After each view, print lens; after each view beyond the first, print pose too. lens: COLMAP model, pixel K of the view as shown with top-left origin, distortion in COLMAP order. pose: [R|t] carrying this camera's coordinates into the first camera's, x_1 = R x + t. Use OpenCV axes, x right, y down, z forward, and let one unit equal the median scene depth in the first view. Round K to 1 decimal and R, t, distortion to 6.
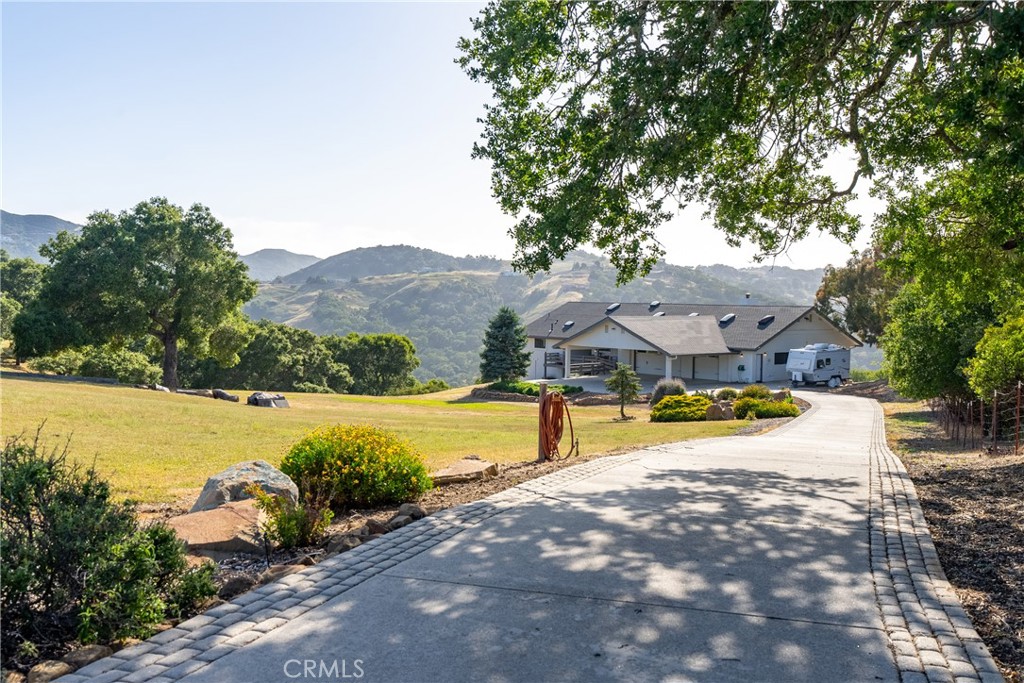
lens RADIAL K [[1010.9, 0, 510.9], [0, 1010.9, 342.8], [0, 0, 1]] dist [0.022087, 0.000000]
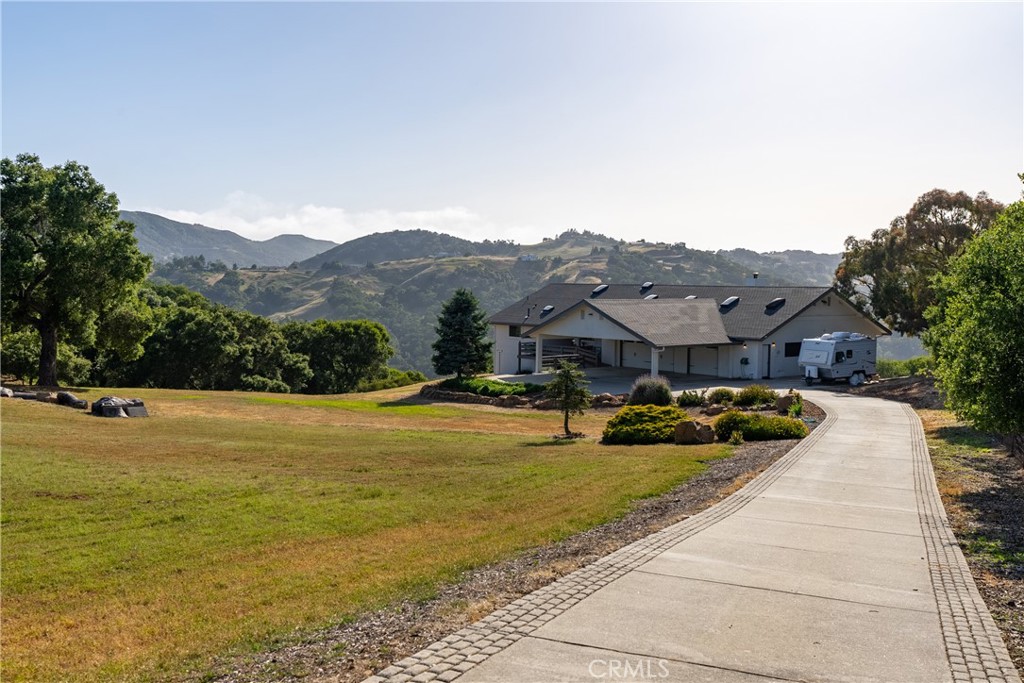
lens RADIAL K [[1010.9, 0, 511.5], [0, 1010.9, 339.4], [0, 0, 1]] dist [0.022087, 0.000000]
pose [[0.999782, -0.000765, -0.020873, 0.049682], [0.000990, 0.999941, 0.010782, -0.002098], [0.020863, -0.010800, 0.999724, 0.152669]]
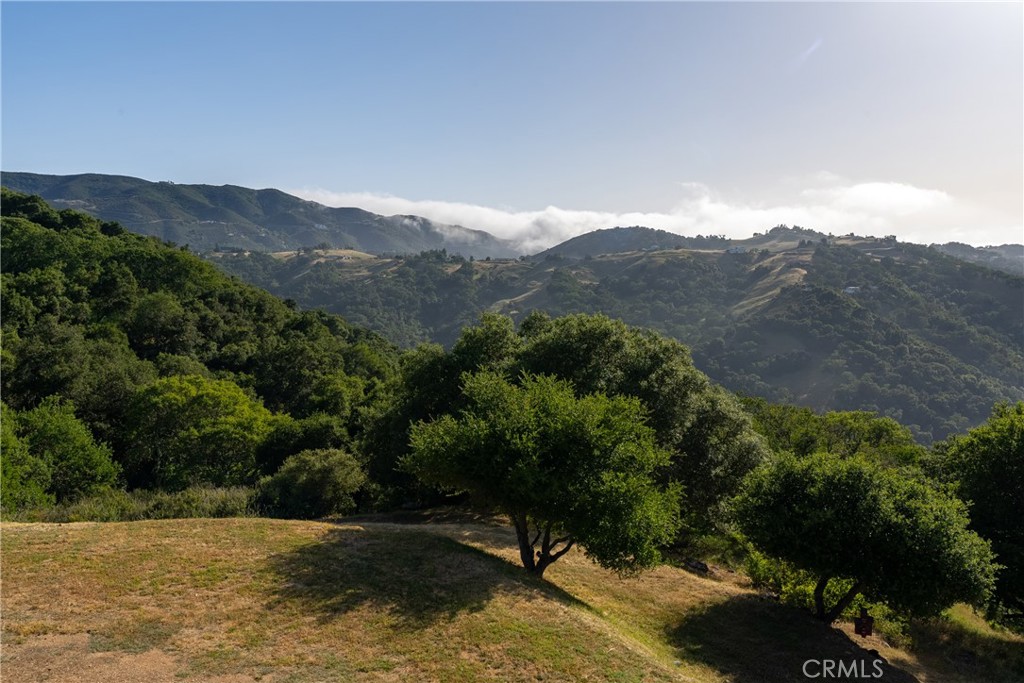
lens RADIAL K [[837.3, 0, 518.4], [0, 837.3, 342.8], [0, 0, 1]] dist [-0.001579, 0.005232]
pose [[0.962543, 0.024710, -0.270000, 0.240987], [-0.015945, 0.999274, 0.034609, 0.002288], [0.270659, -0.029008, 0.962238, 1.213864]]
